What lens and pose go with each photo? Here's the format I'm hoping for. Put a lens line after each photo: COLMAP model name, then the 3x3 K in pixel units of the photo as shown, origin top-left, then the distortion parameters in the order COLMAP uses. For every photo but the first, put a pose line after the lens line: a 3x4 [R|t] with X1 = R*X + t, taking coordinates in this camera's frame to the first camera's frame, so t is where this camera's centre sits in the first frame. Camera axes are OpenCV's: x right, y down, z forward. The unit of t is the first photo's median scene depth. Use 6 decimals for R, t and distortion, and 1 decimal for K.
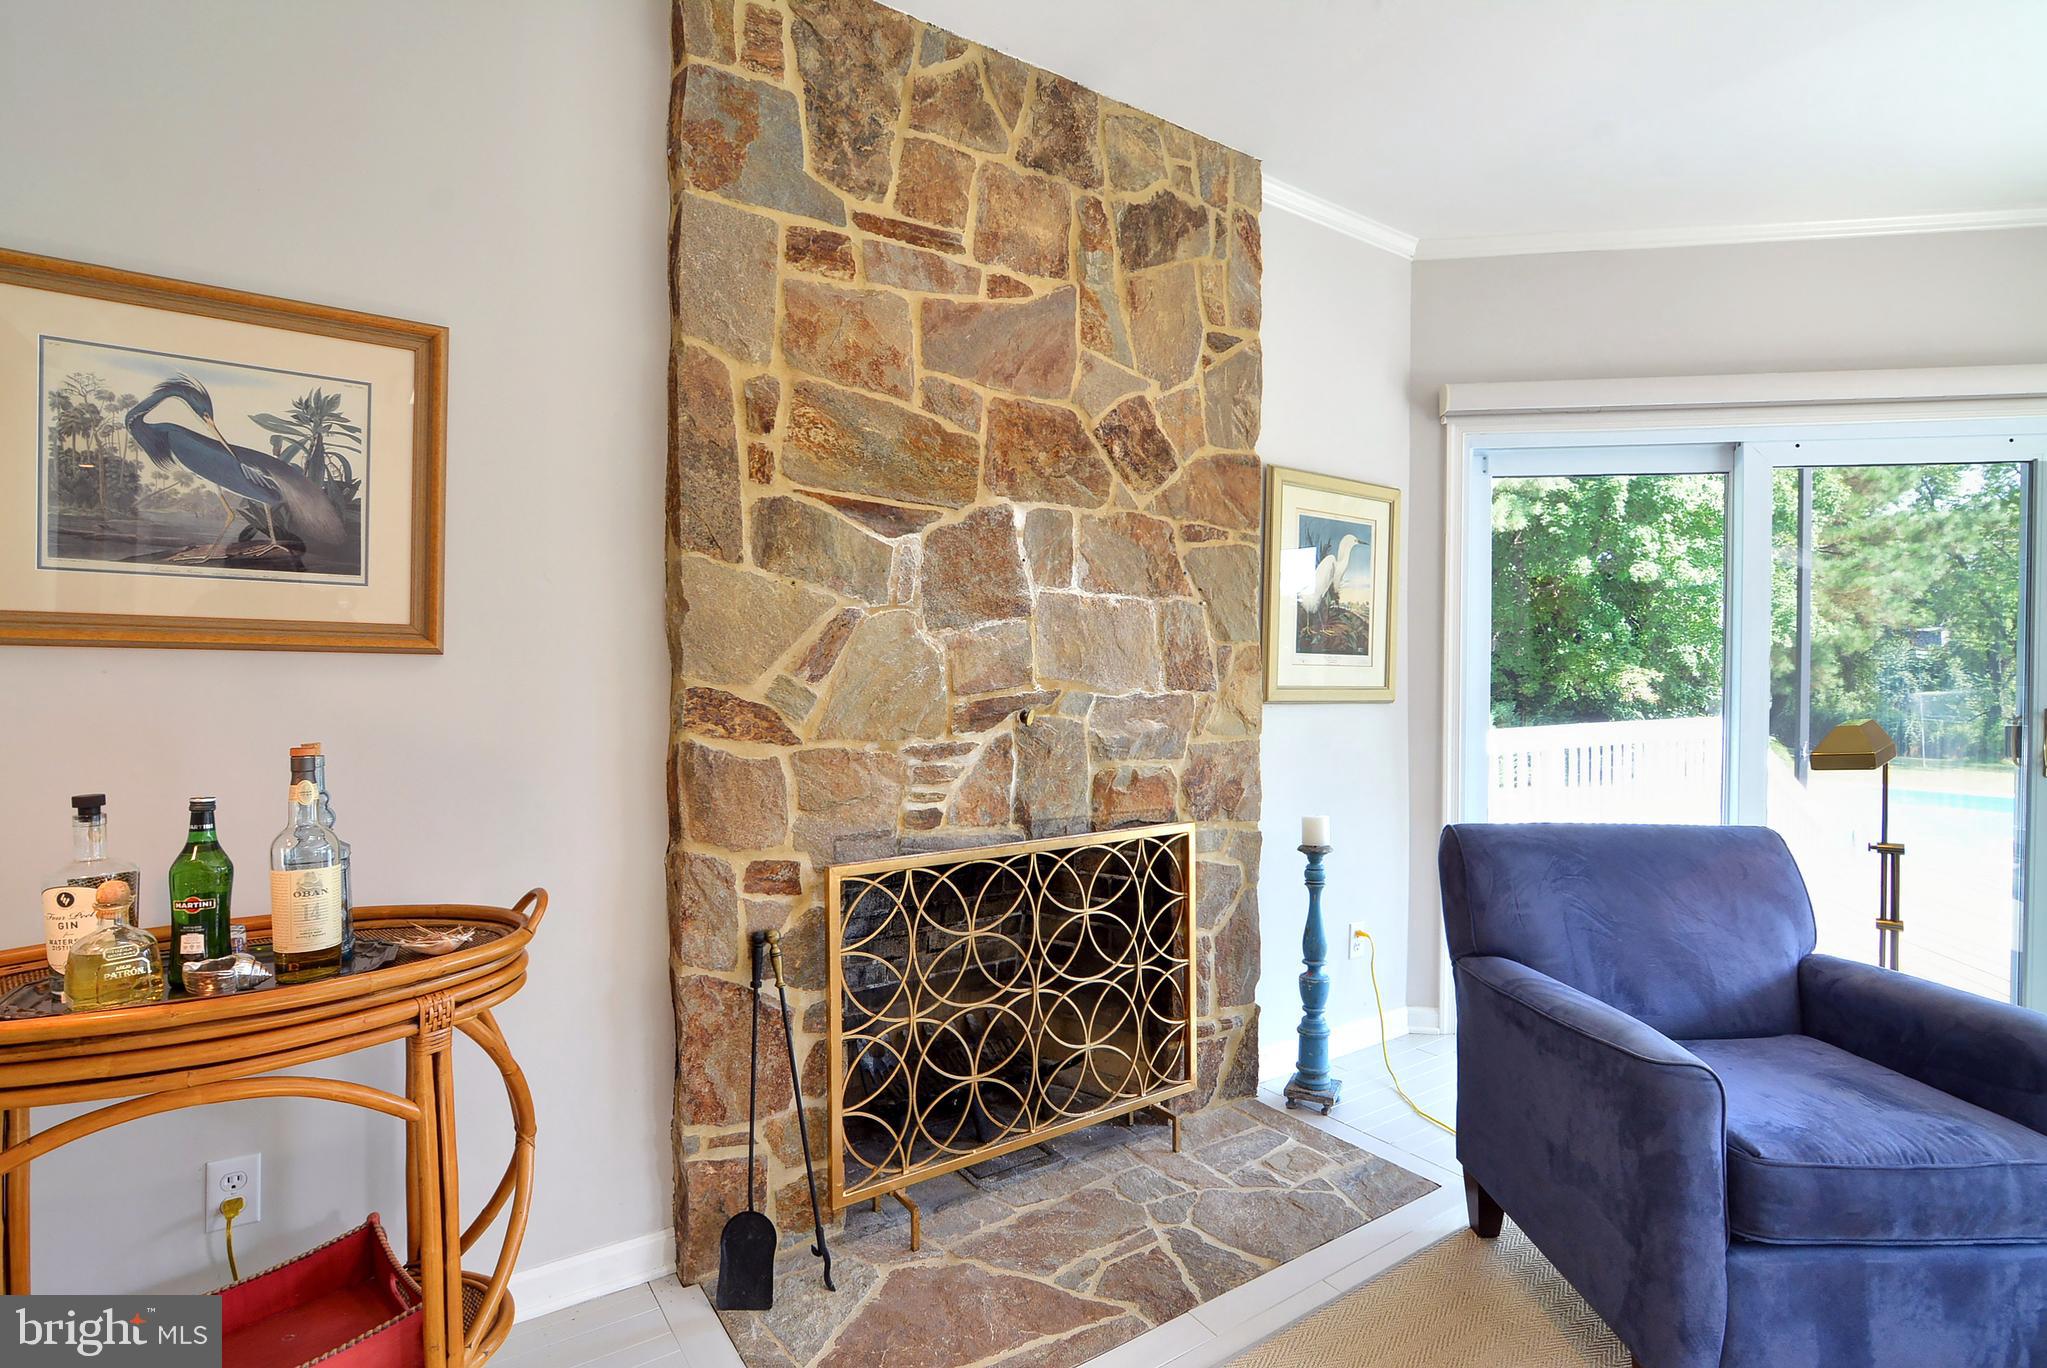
lens RADIAL K [[1005.8, 0, 1015.2], [0, 1005.8, 680.0], [0, 0, 1]] dist [-0.029908, 0.008036]
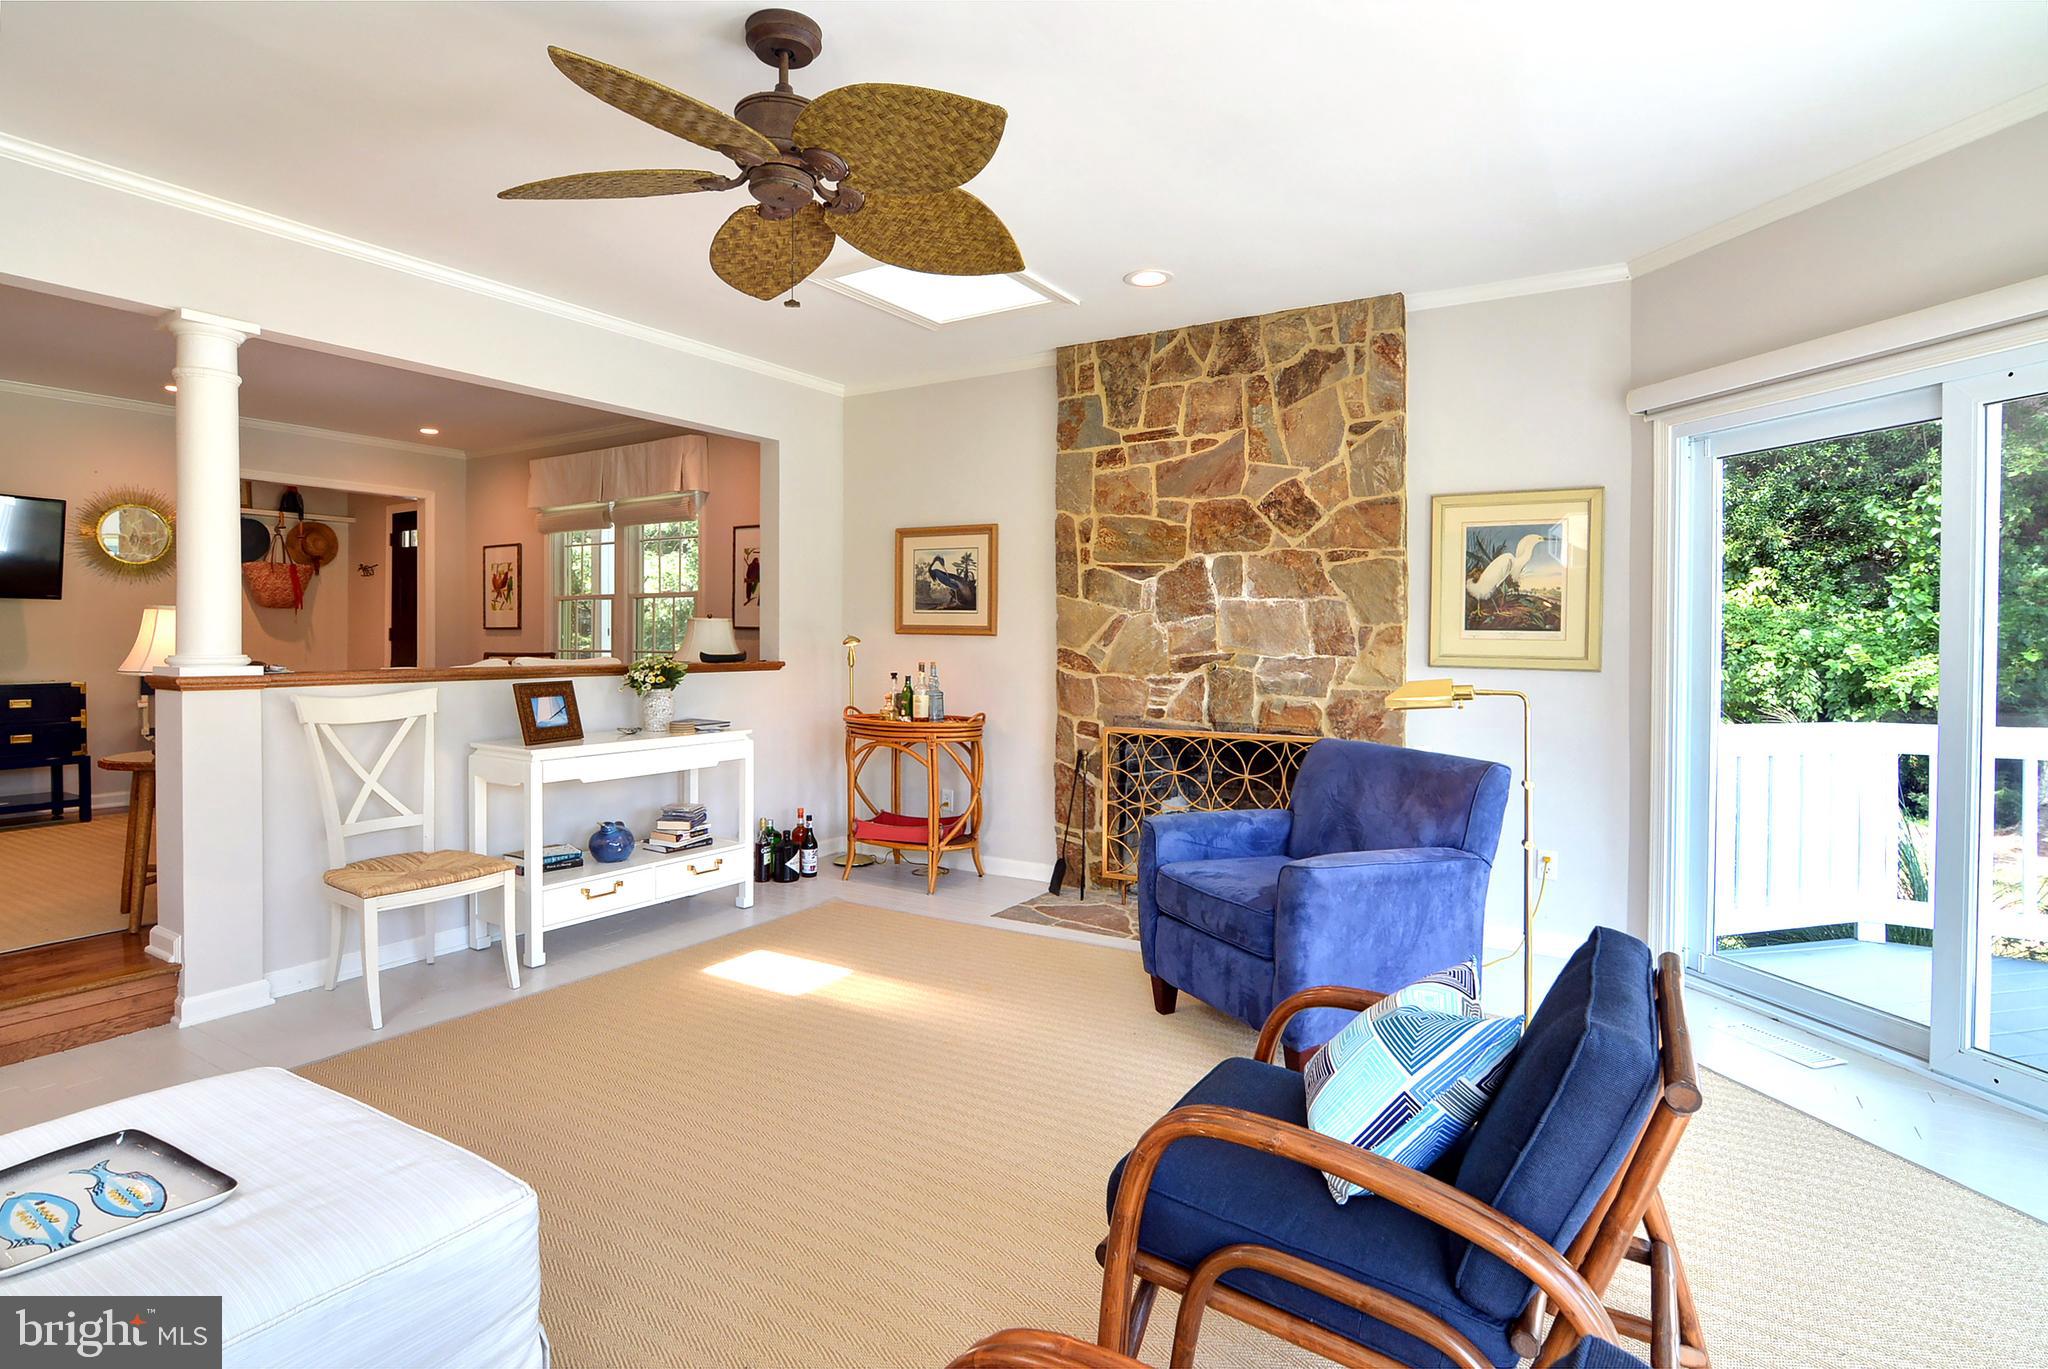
lens RADIAL K [[1006.3, 0, 1024.4], [0, 1006.3, 655.1], [0, 0, 1]] dist [-0.029908, 0.008036]
pose [[0.424230, 0.011189, -0.905485, 1.598336], [-0.014107, 0.999884, 0.005746, 0.008947], [0.905445, 0.010336, 0.424338, -0.130142]]
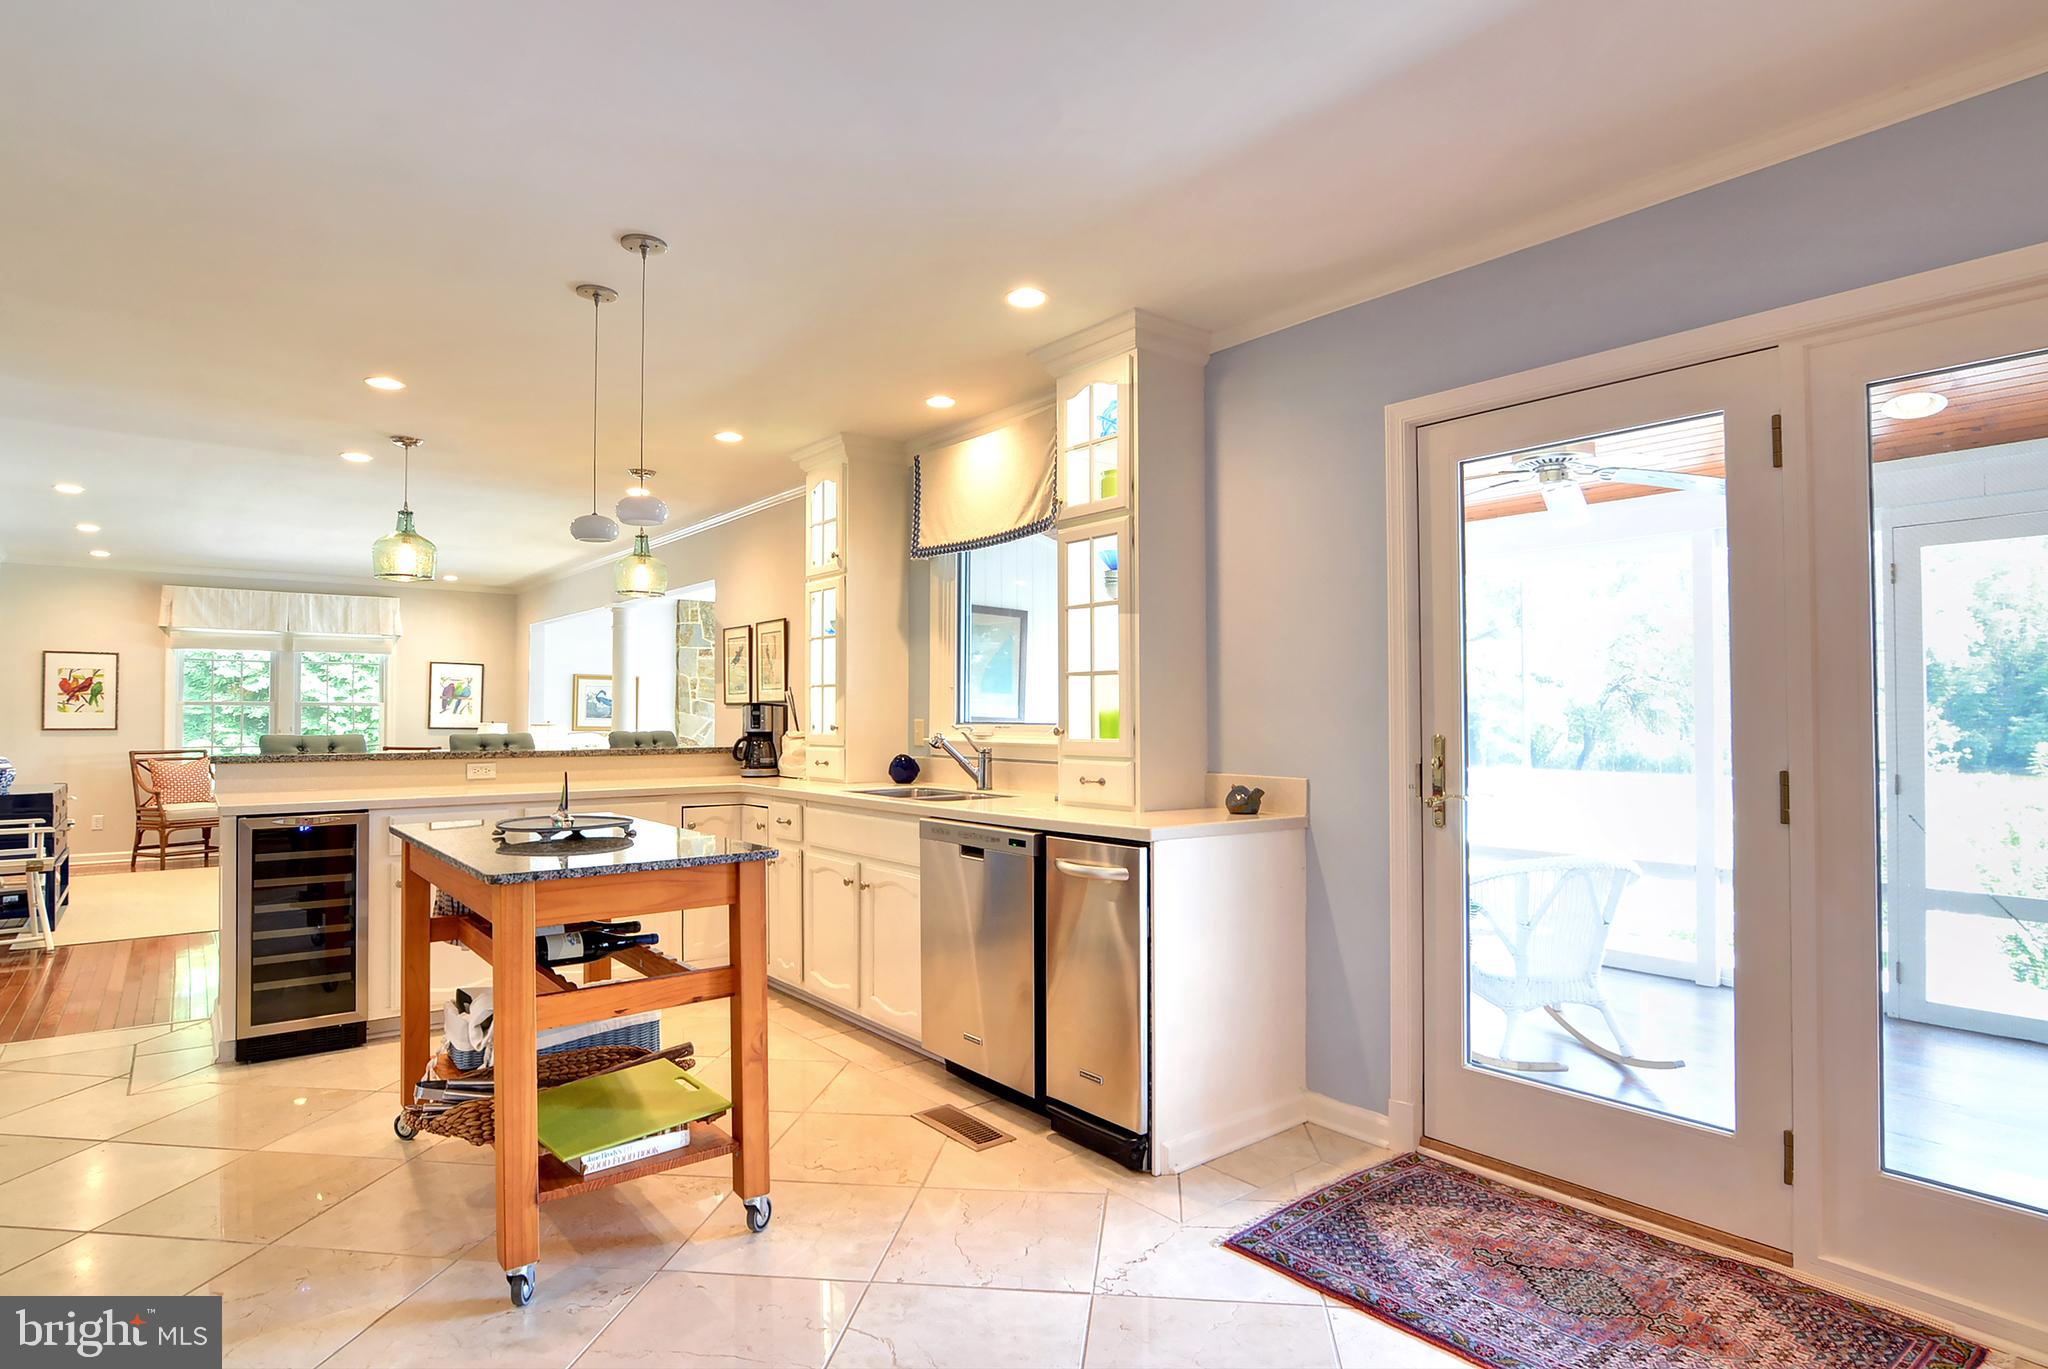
lens RADIAL K [[1072.3, 0, 1042.5], [0, 1072.3, 701.8], [0, 0, 1]] dist [-0.009982, 0.002528]
pose [[0.997515, -0.003834, 0.070345, 1.031758], [0.005787, 0.999603, -0.027577, -0.008890], [-0.070212, 0.027916, 0.997141, -4.144735]]
